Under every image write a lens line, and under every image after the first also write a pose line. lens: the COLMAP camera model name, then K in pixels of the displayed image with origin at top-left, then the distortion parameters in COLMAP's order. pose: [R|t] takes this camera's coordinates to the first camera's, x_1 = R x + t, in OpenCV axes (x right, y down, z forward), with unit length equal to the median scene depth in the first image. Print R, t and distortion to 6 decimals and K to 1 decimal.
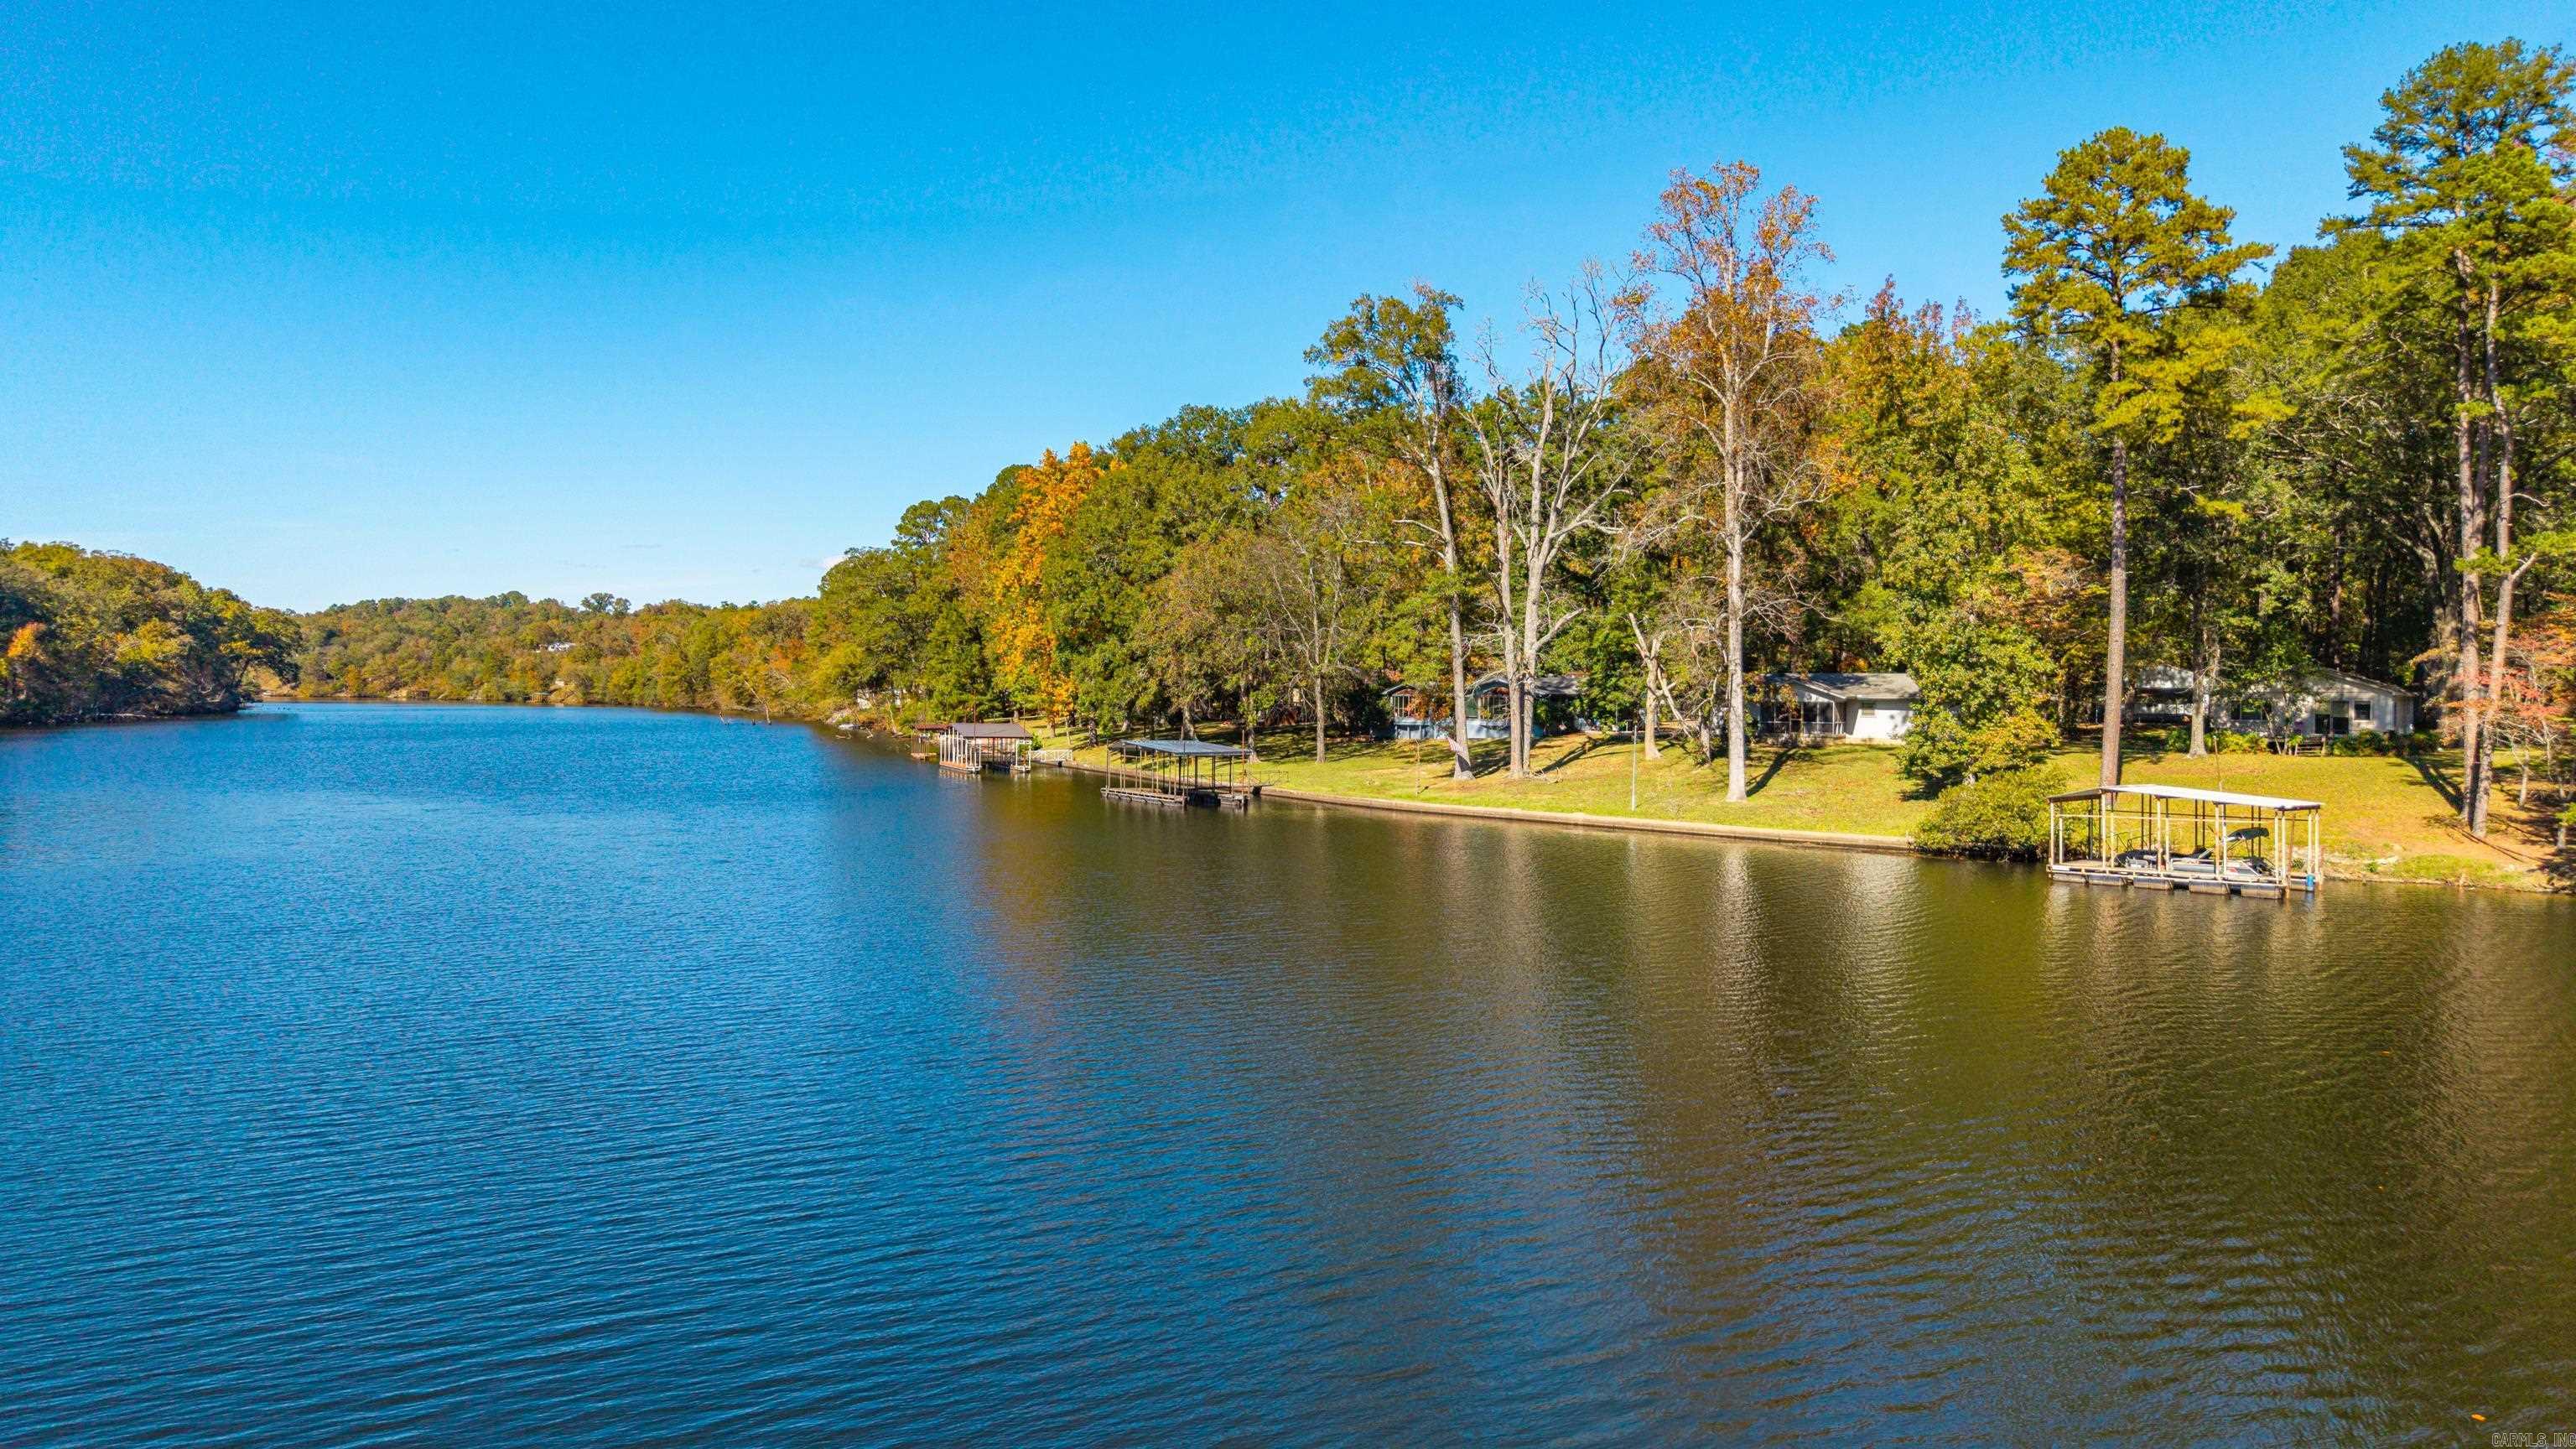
lens RADIAL K [[1665.6, 0, 1233.6], [0, 1665.6, 729.9], [0, 0, 1]] dist [0.038990, 0.000112]
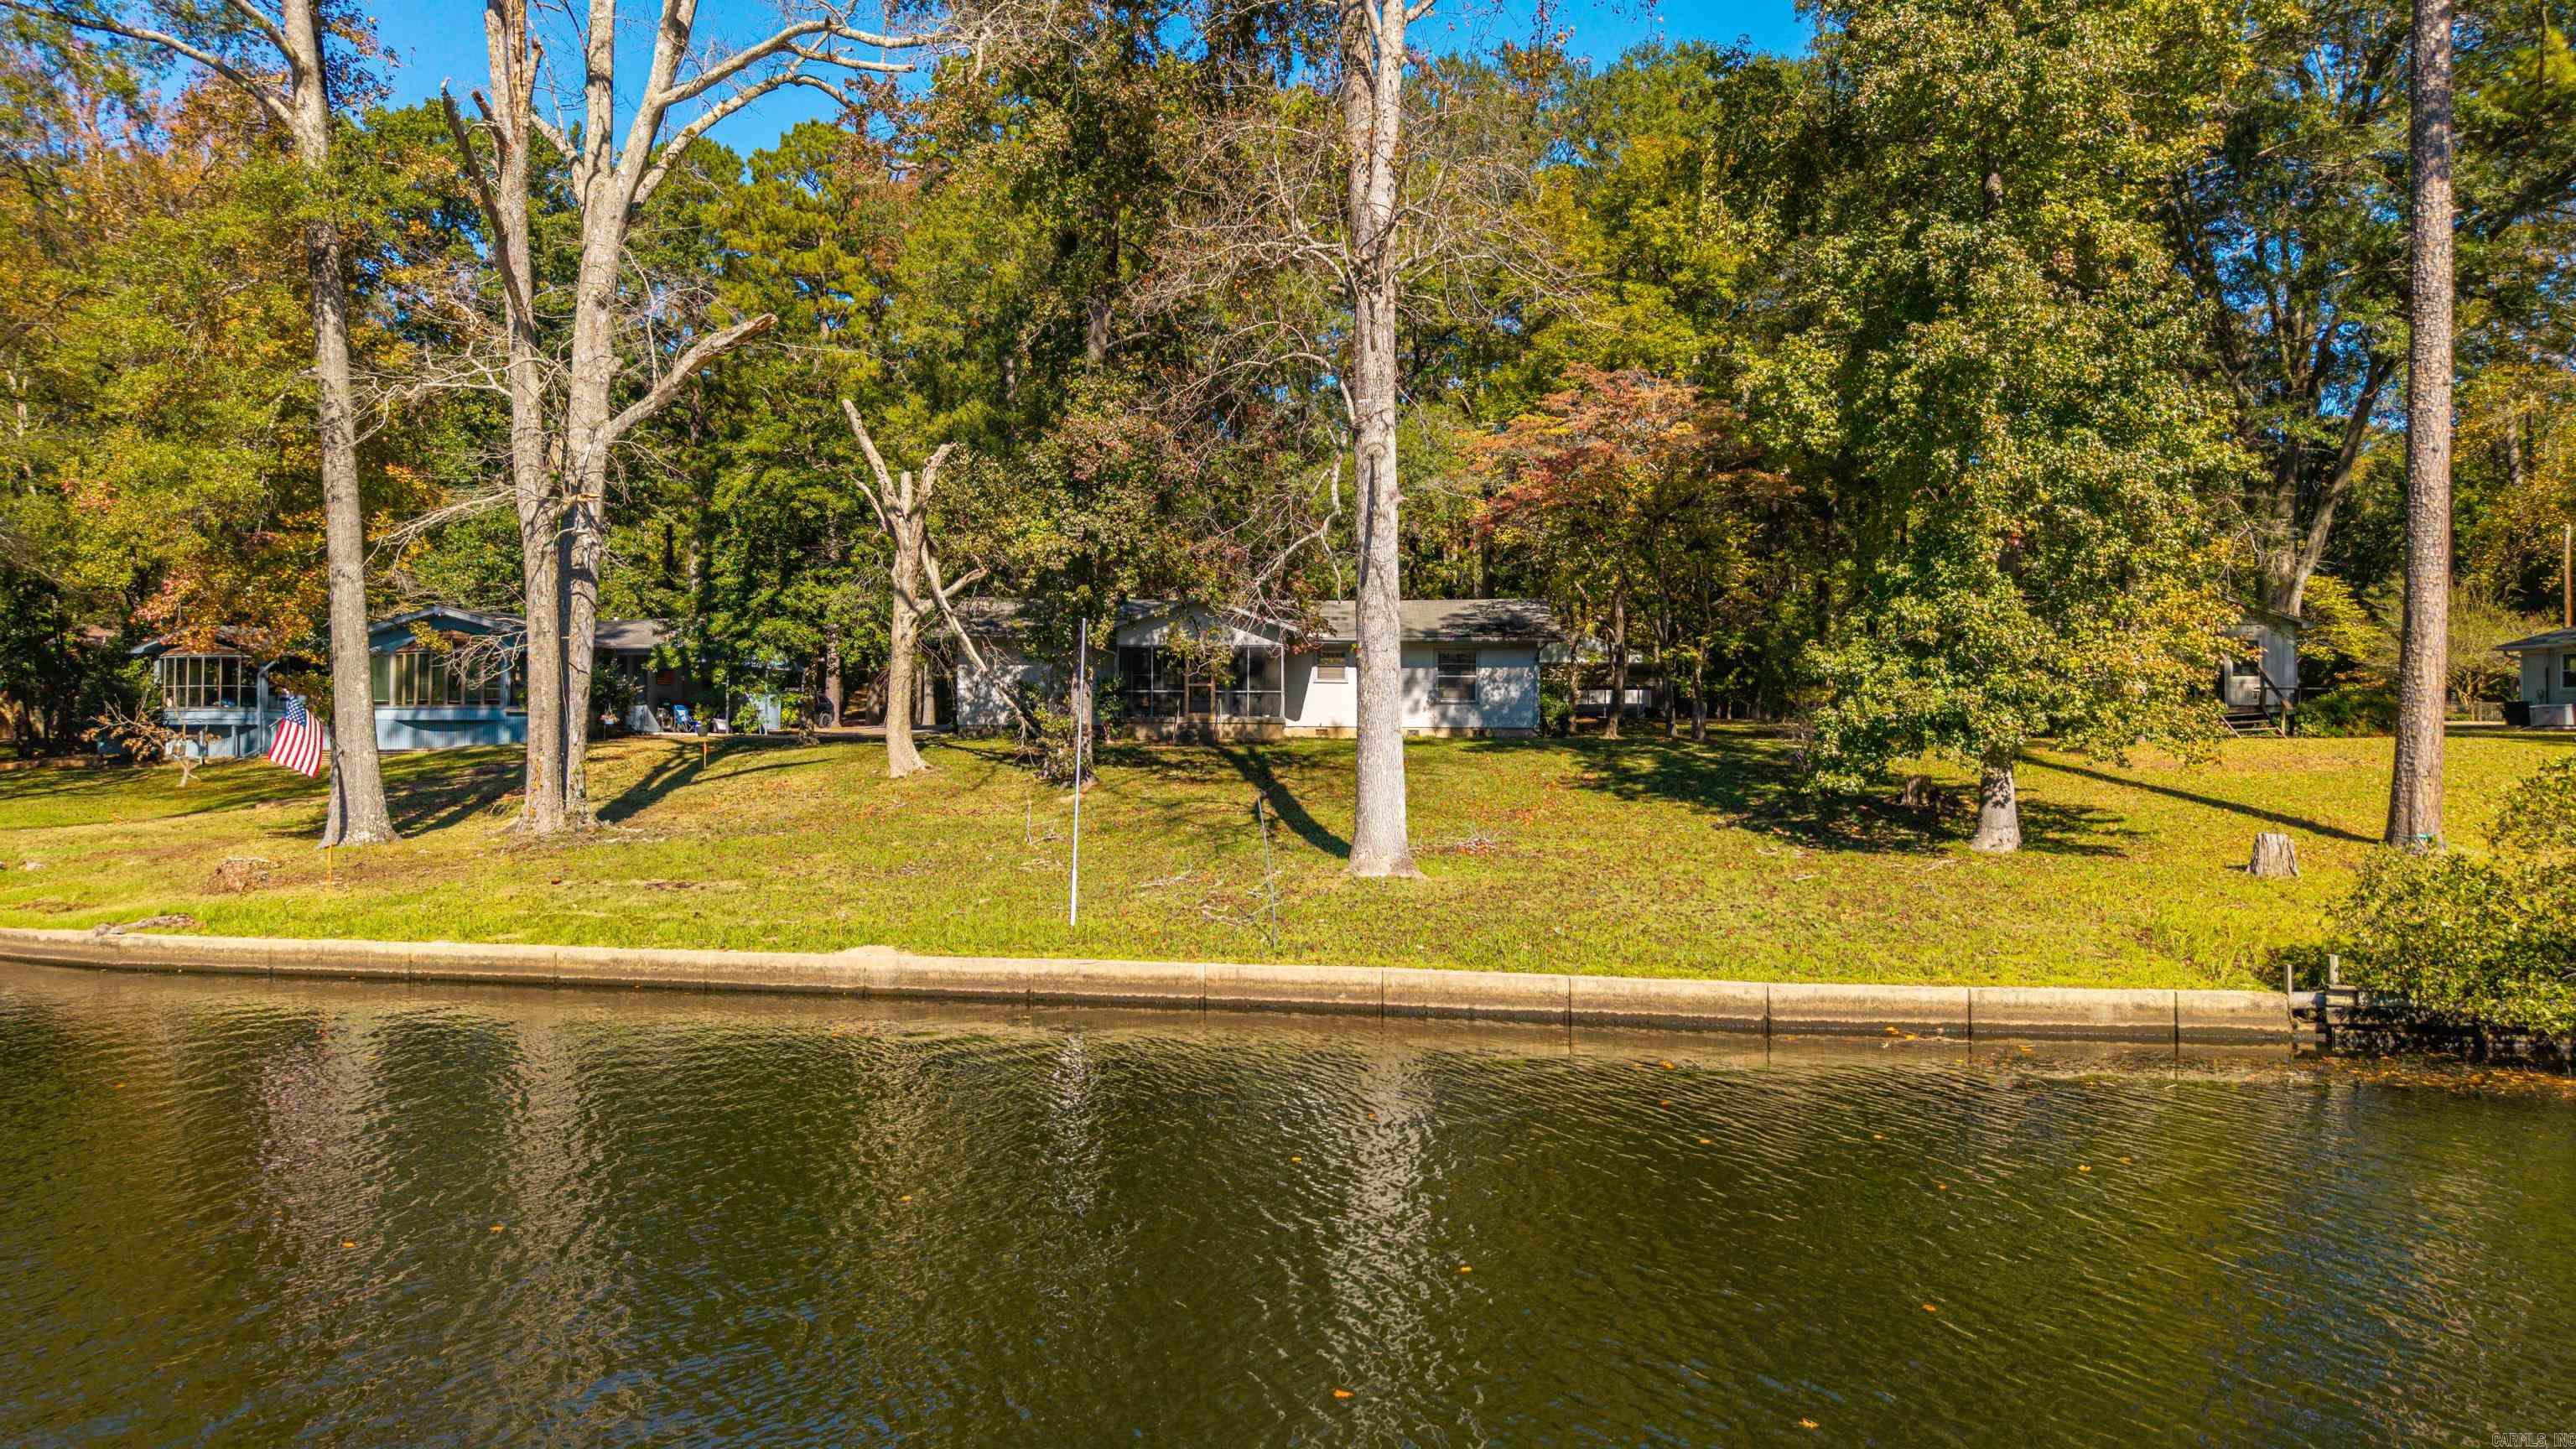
lens RADIAL K [[1665.6, 0, 1233.6], [0, 1665.6, 729.9], [0, 0, 1]] dist [0.038990, 0.000112]
pose [[0.811720, 0.010630, 0.583950, 0.086705], [0.013927, 0.999198, -0.037548, 0.022934], [-0.583881, 0.038611, 0.810921, 0.649089]]
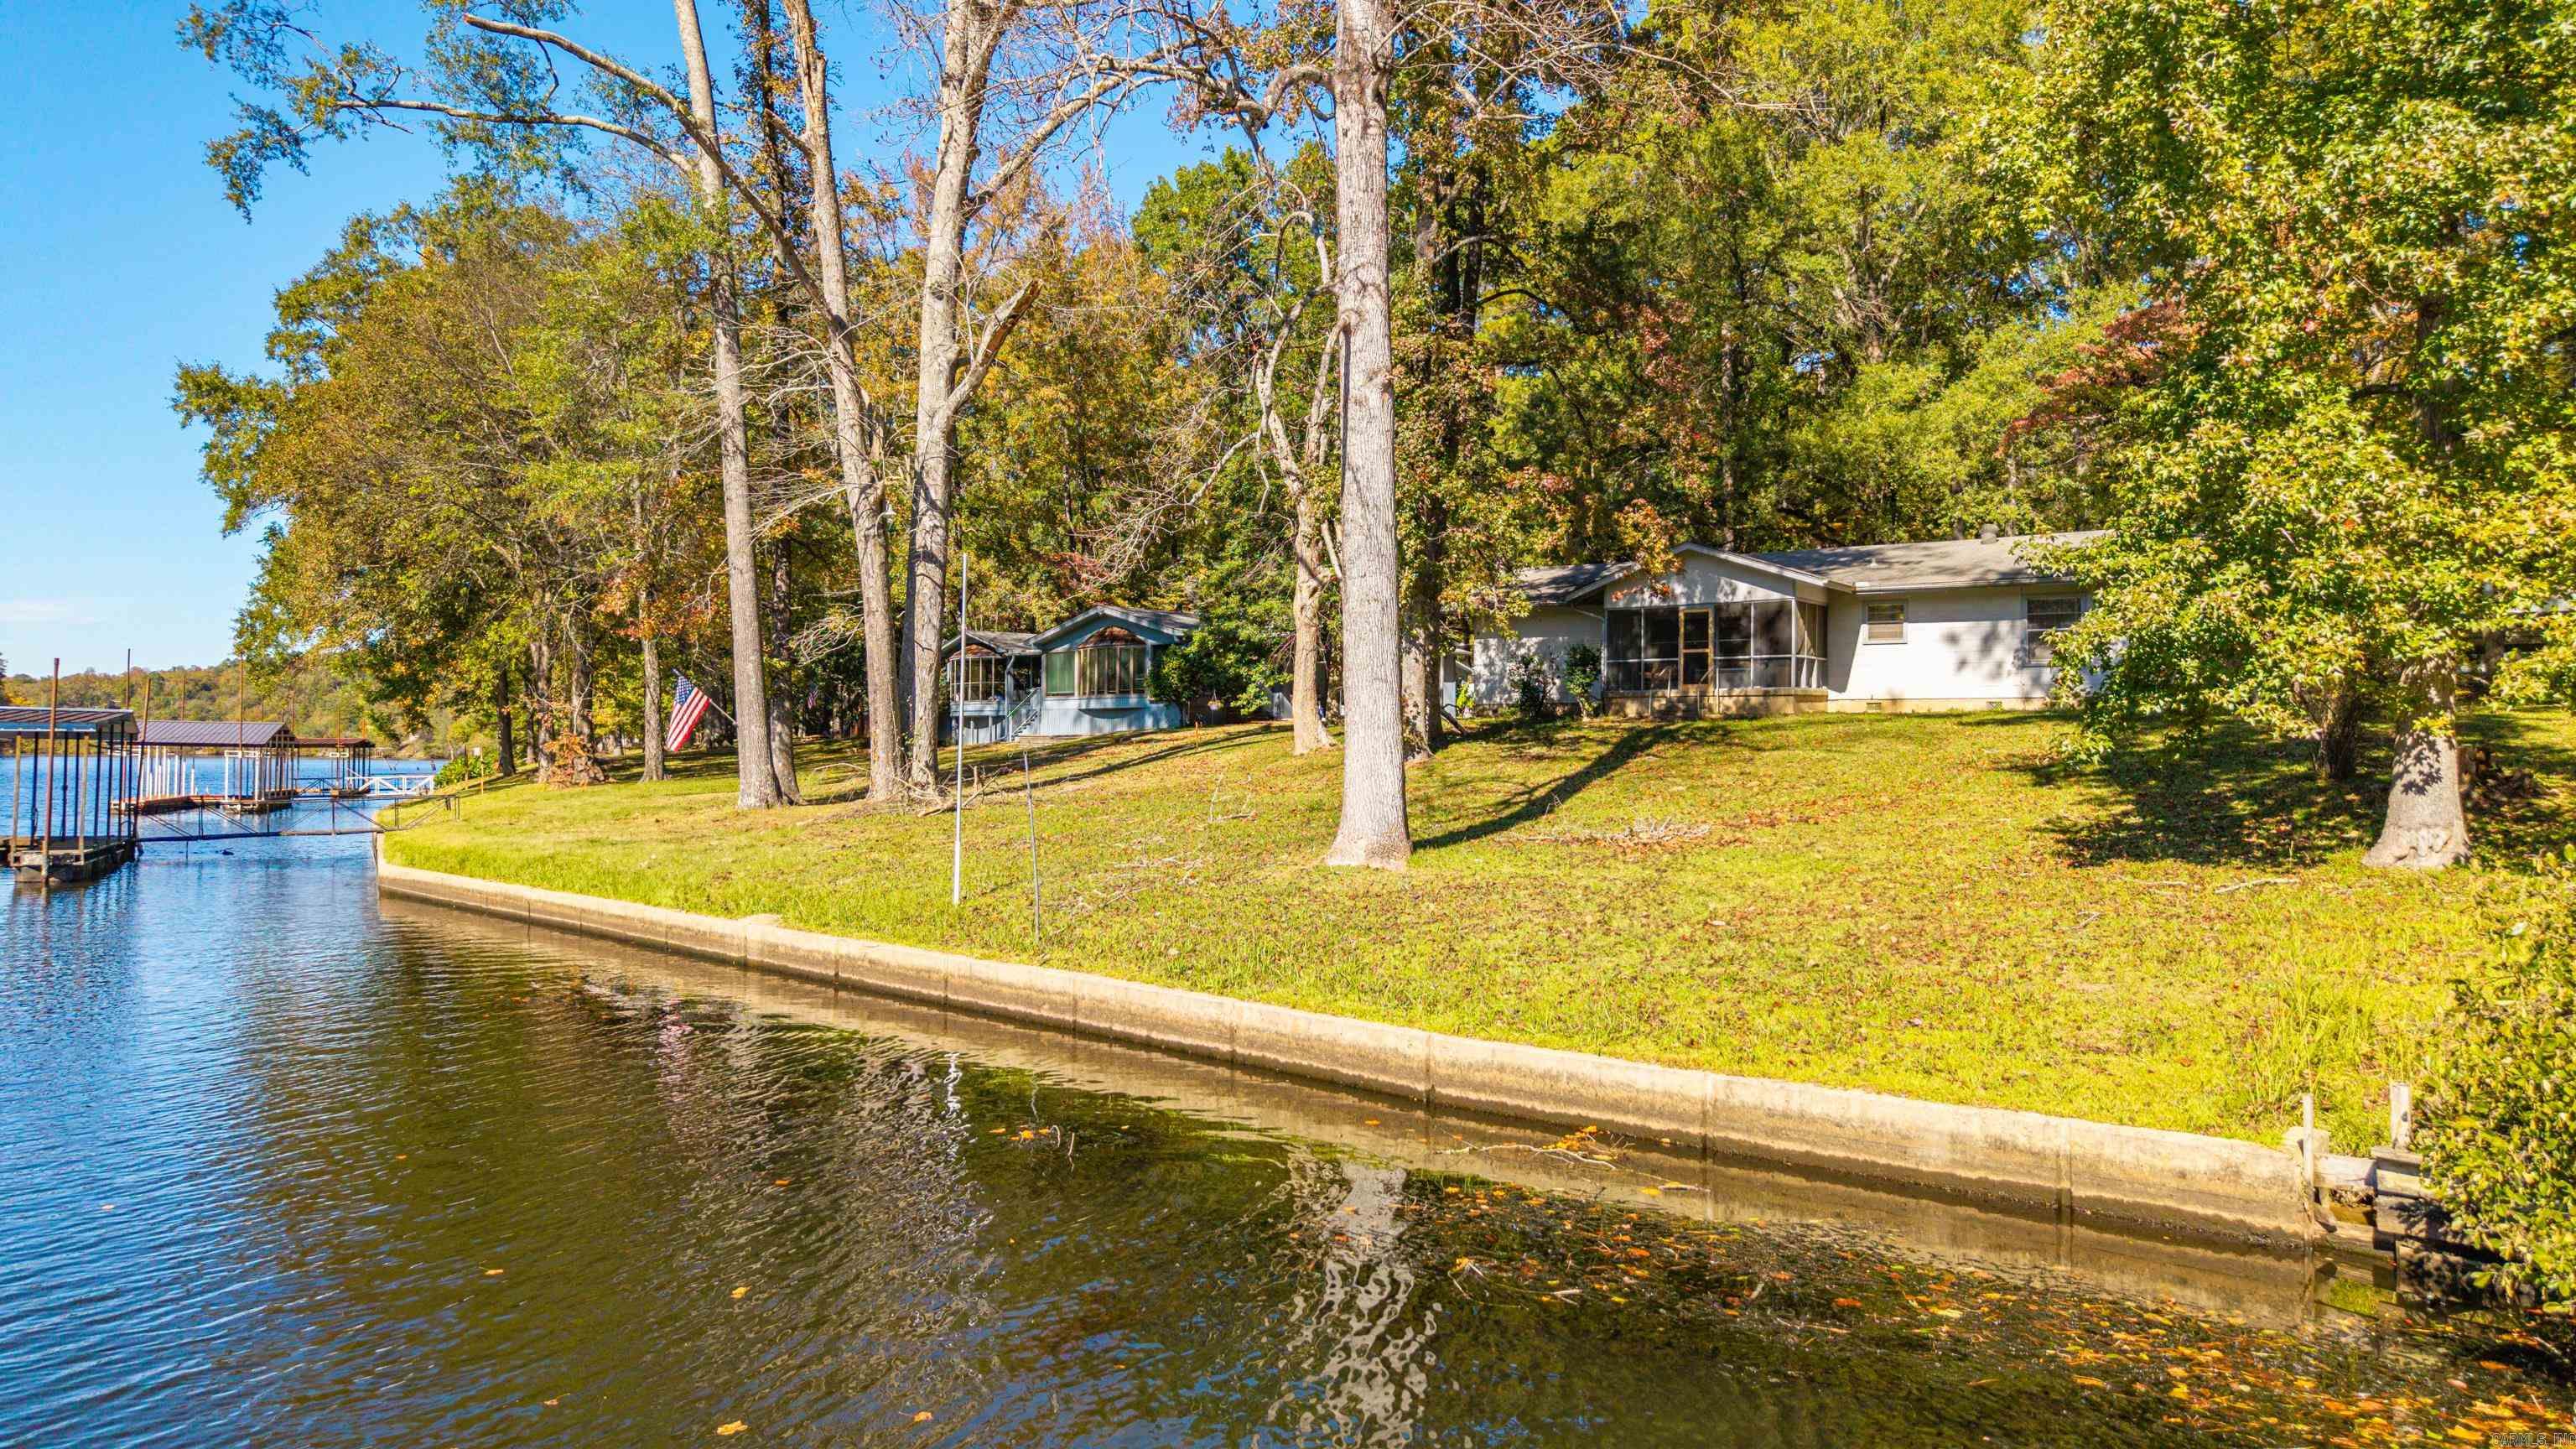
lens RADIAL K [[1650.3, 0, 1331.3], [0, 1650.3, 726.0], [0, 0, 1]] dist [0.059574, -0.001808]
pose [[0.998355, 0.004995, 0.057125, 0.237343], [-0.002433, 0.998992, -0.044827, 0.028178], [-0.057291, 0.044614, 0.997360, 0.646520]]
